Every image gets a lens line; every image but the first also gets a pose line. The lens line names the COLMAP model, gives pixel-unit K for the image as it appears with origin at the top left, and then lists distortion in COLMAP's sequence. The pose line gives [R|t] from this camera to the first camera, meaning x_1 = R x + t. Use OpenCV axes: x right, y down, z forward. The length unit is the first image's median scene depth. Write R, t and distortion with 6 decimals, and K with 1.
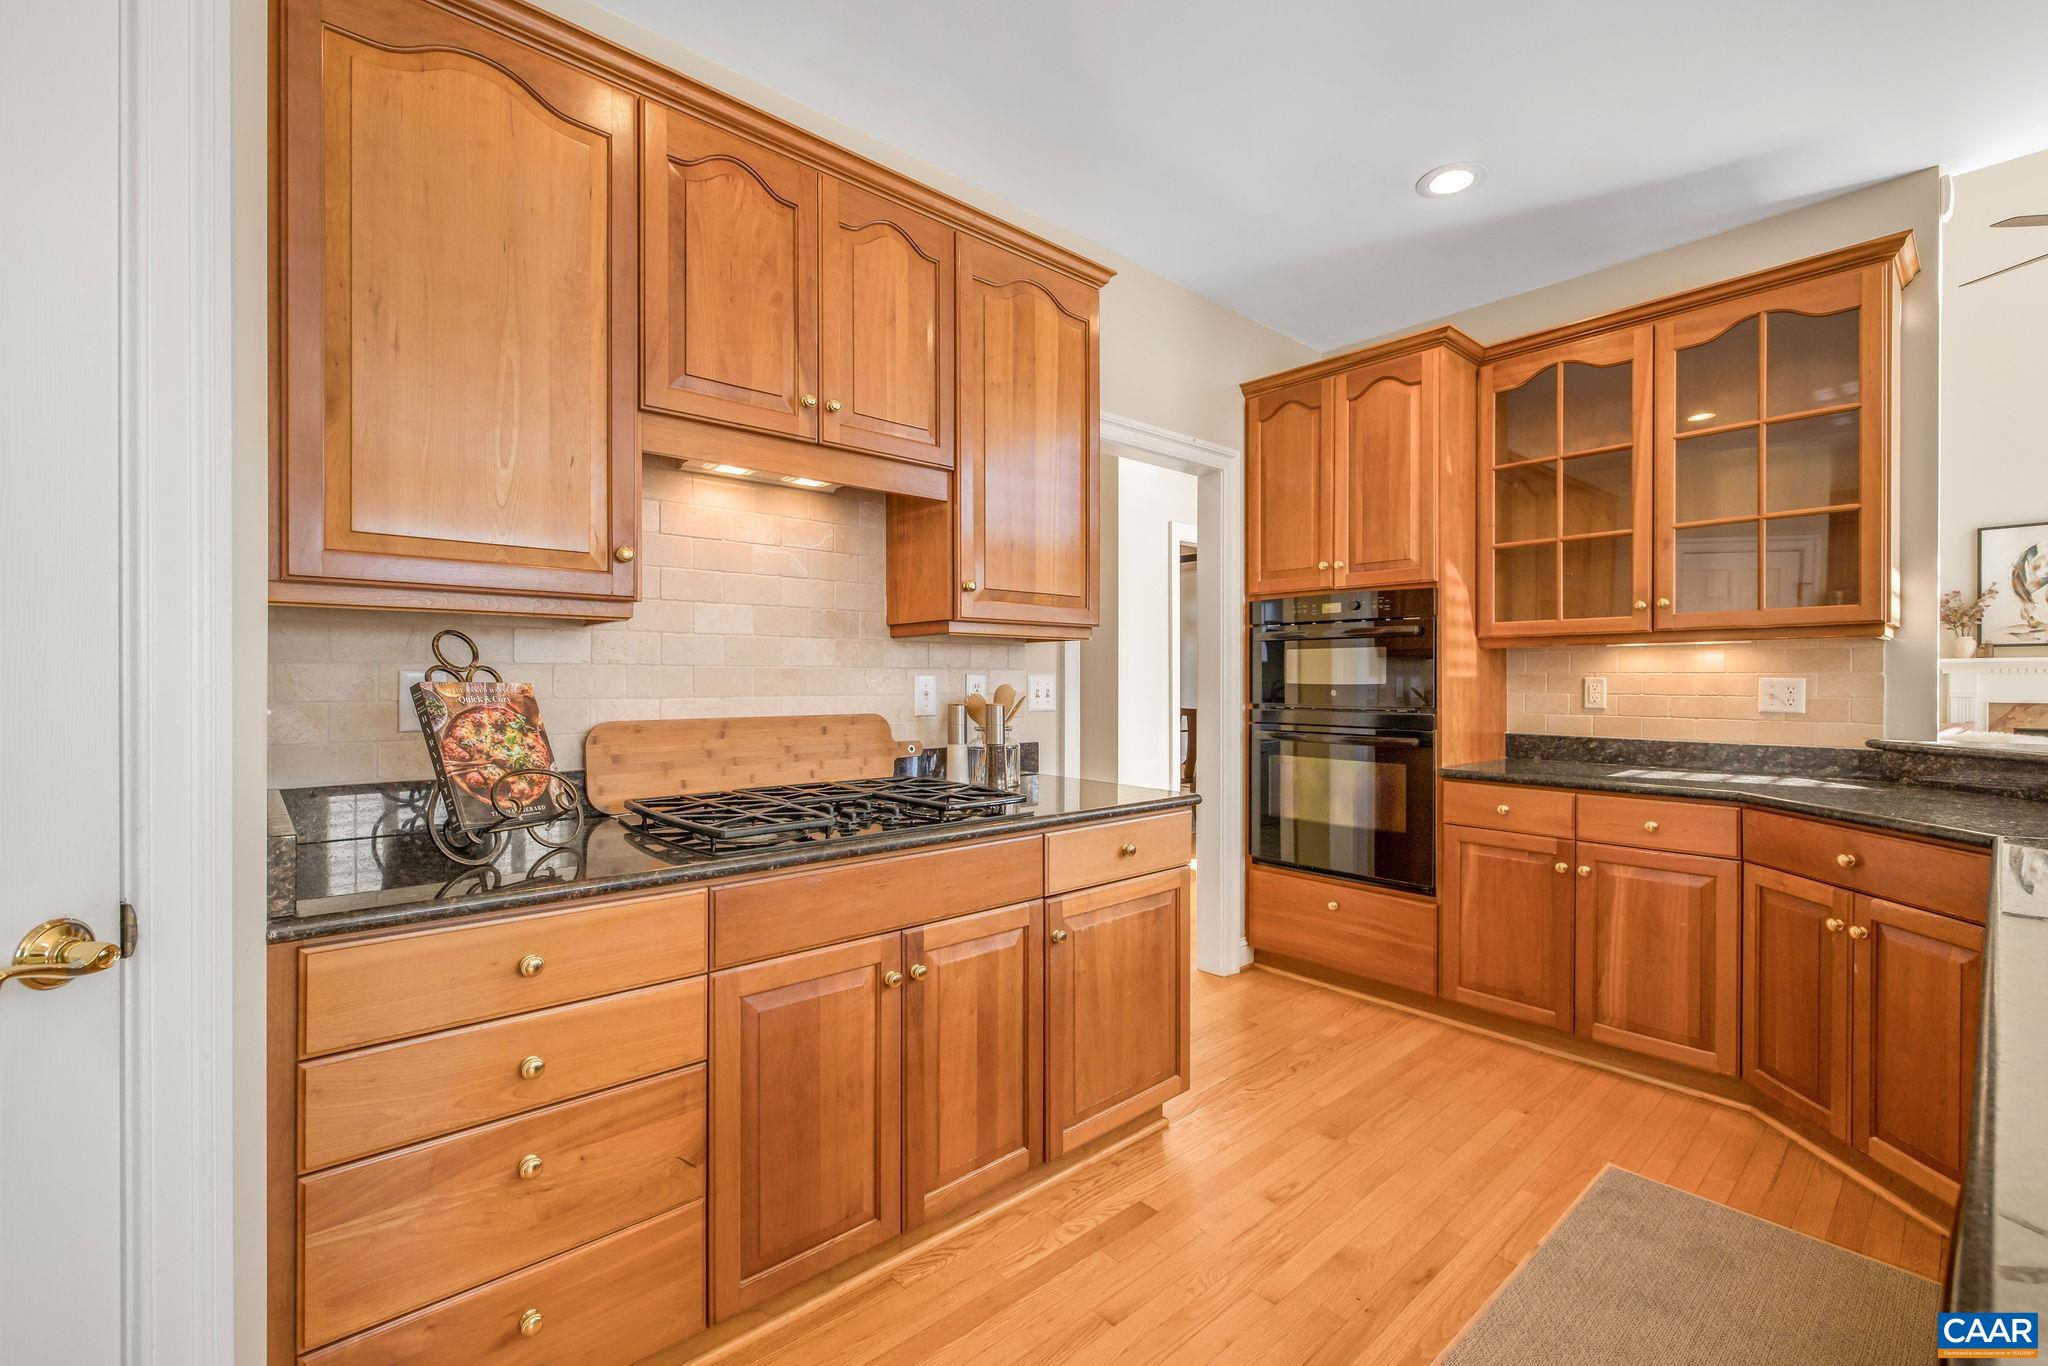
lens RADIAL K [[878.8, 0, 1069.0], [0, 878.8, 696.2], [0, 0, 1]] dist [0.001055, 0.003237]
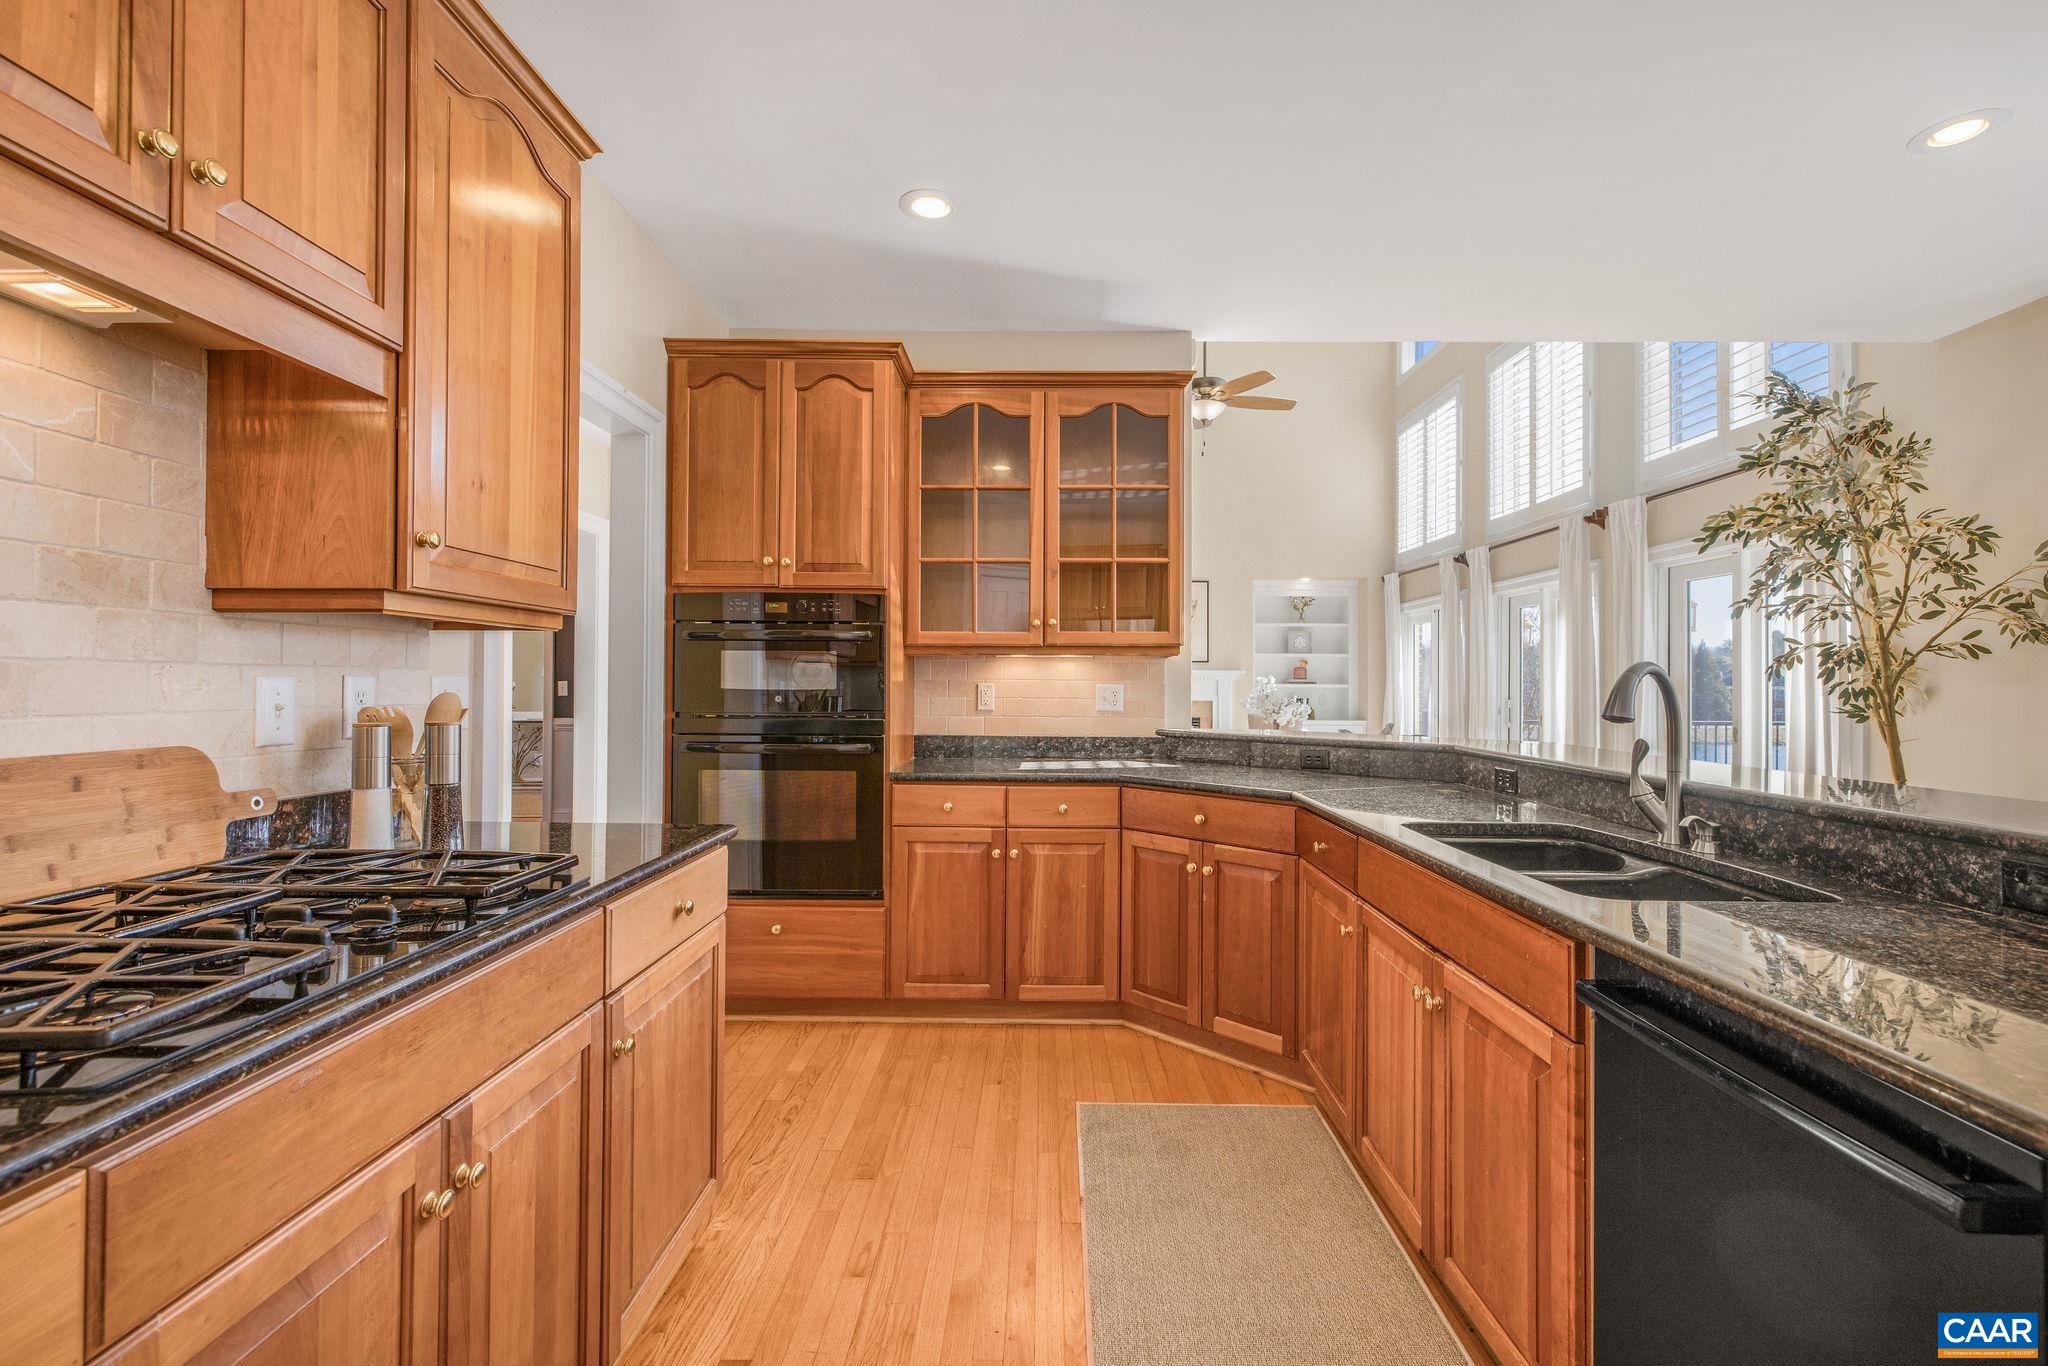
lens RADIAL K [[878.8, 0, 1027.9], [0, 878.8, 682.6], [0, 0, 1]] dist [0.001055, 0.003237]
pose [[0.686283, 0.004212, 0.727322, -0.265715], [0.008169, 0.999876, -0.013499, -0.008433], [-0.727288, 0.015205, 0.686164, 0.232595]]
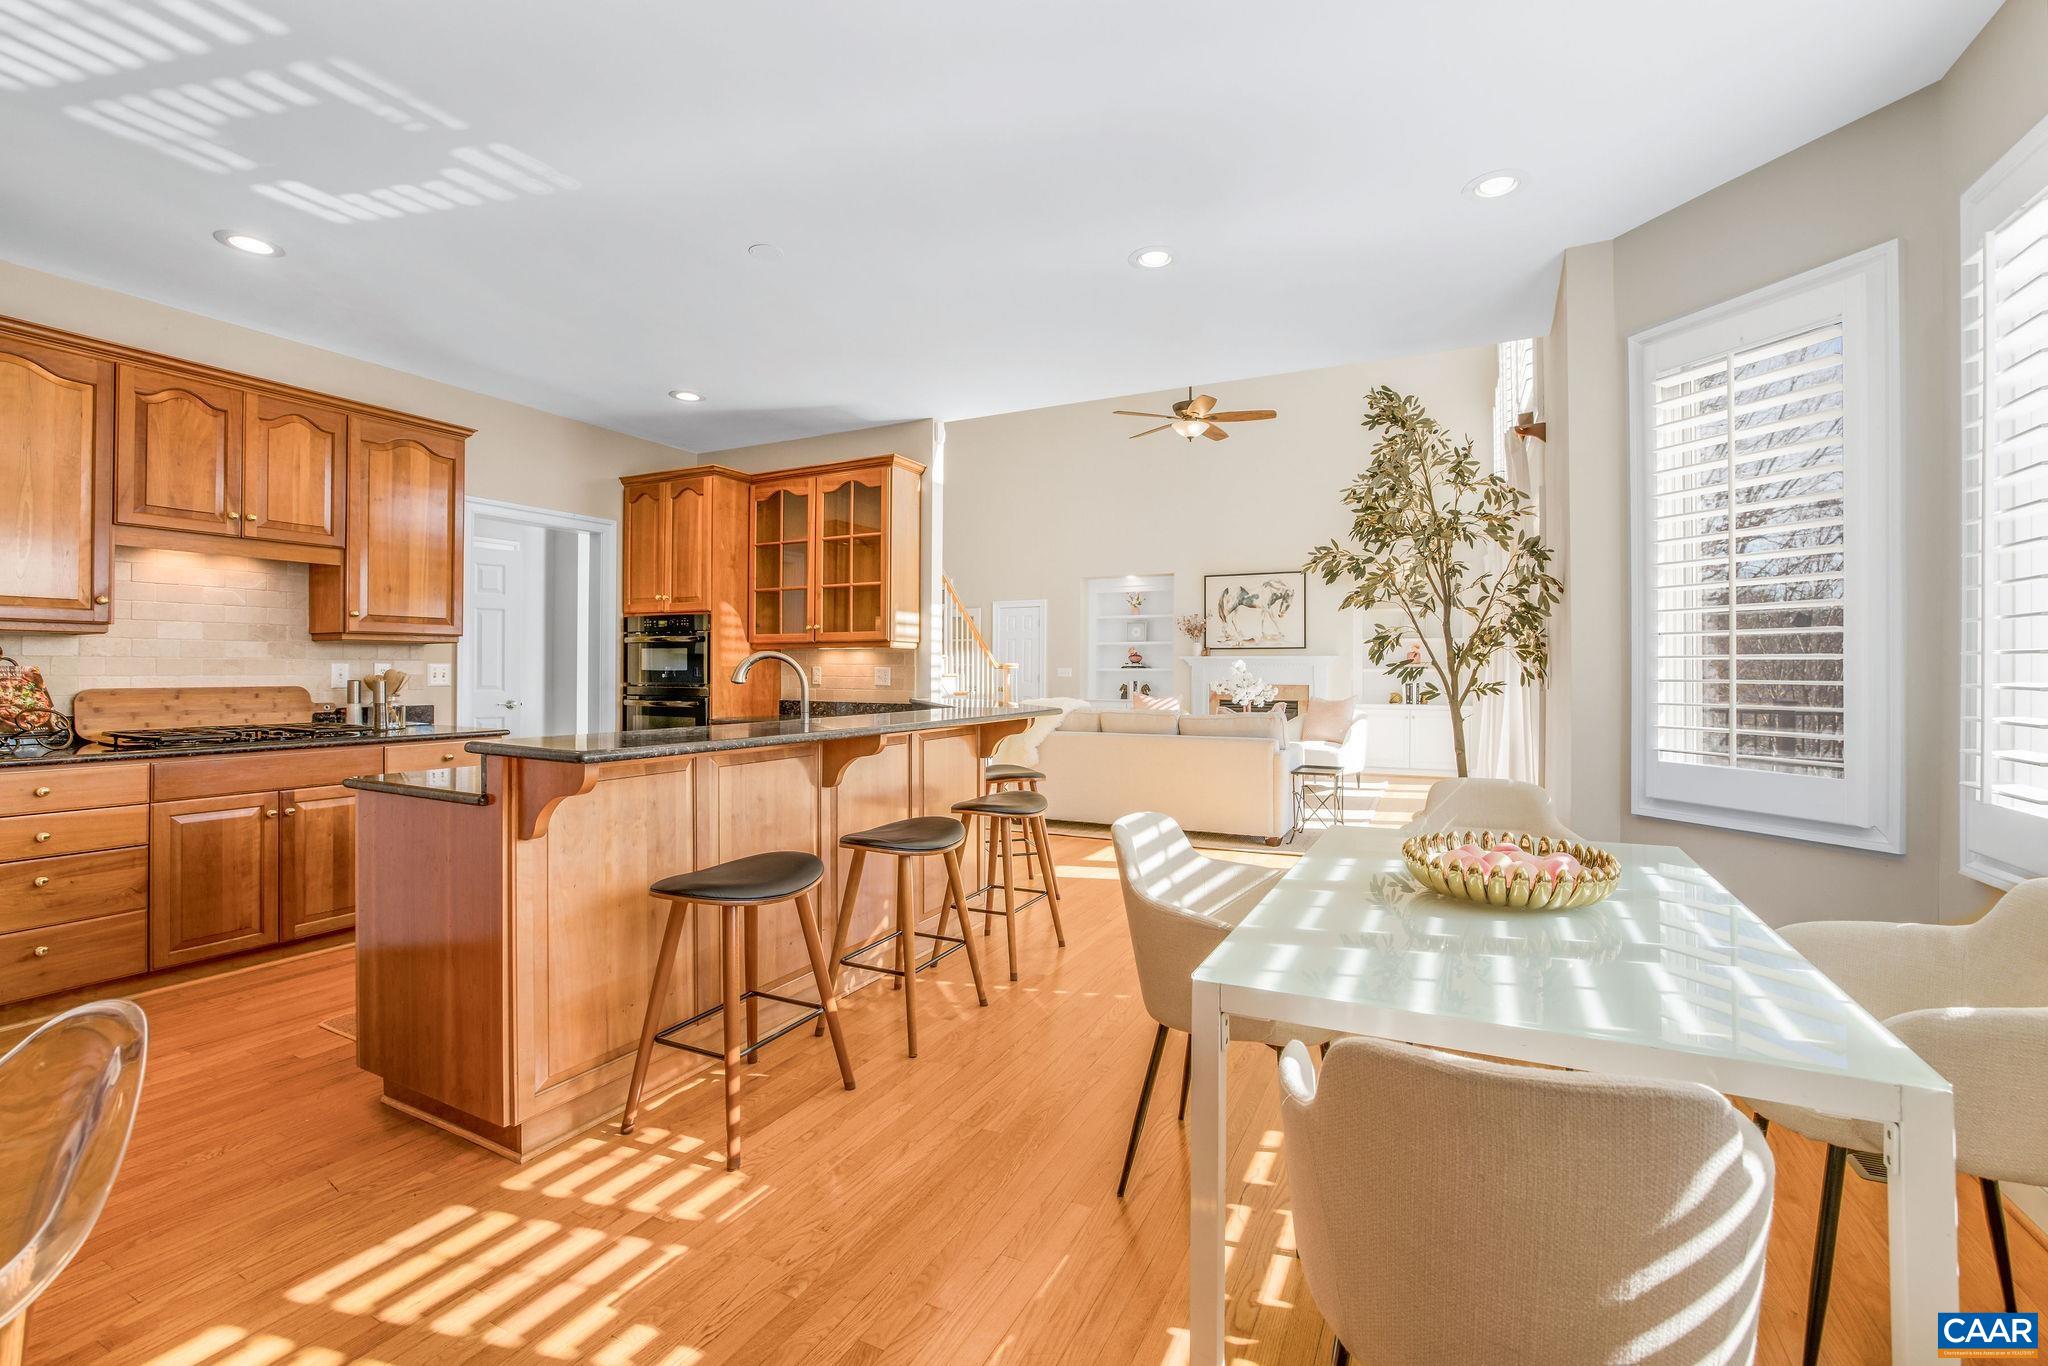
lens RADIAL K [[878.8, 0, 1019.8], [0, 878.8, 675.4], [0, 0, 1]] dist [0.001055, 0.003237]
pose [[0.949668, -0.000059, 0.313258, 0.576985], [0.004295, 0.999908, -0.012832, 0.027605], [-0.313228, 0.013531, 0.949581, -1.060350]]
